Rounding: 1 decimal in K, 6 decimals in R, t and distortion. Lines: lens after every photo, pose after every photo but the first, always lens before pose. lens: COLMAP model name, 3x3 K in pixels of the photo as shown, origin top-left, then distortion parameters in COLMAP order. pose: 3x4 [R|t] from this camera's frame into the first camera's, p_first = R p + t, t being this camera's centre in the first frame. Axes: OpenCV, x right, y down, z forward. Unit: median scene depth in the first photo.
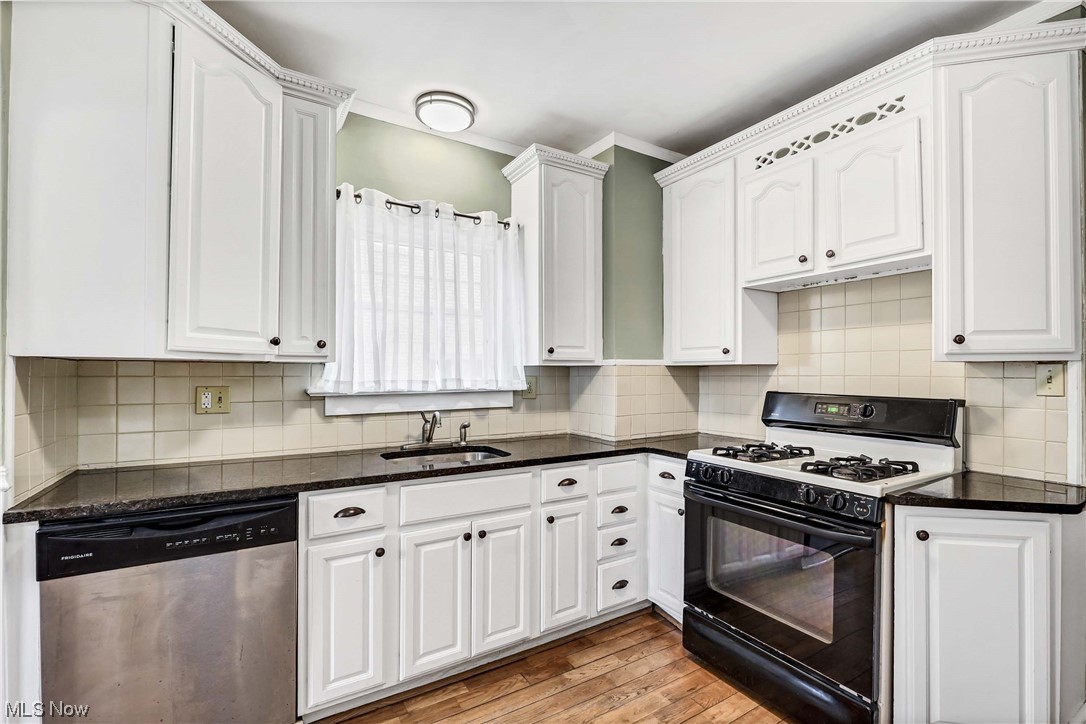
lens RADIAL K [[483.2, 0, 538.2], [0, 483.2, 367.7], [0, 0, 1]] dist [0.000686, -0.001951]
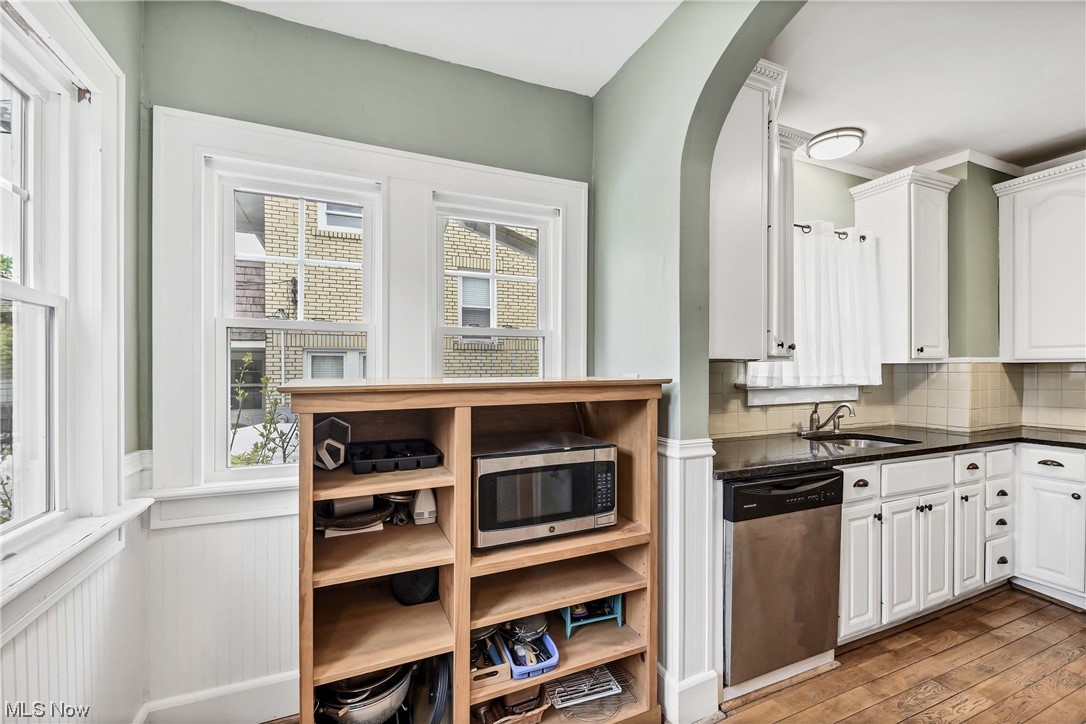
lens RADIAL K [[483.2, 0, 543.4], [0, 483.2, 365.3], [0, 0, 1]] dist [0.000686, -0.001951]
pose [[0.991752, -0.003196, -0.128131, -0.746938], [0.003801, 0.999983, 0.004474, -0.008423], [0.128114, -0.004924, 0.991747, -0.236895]]
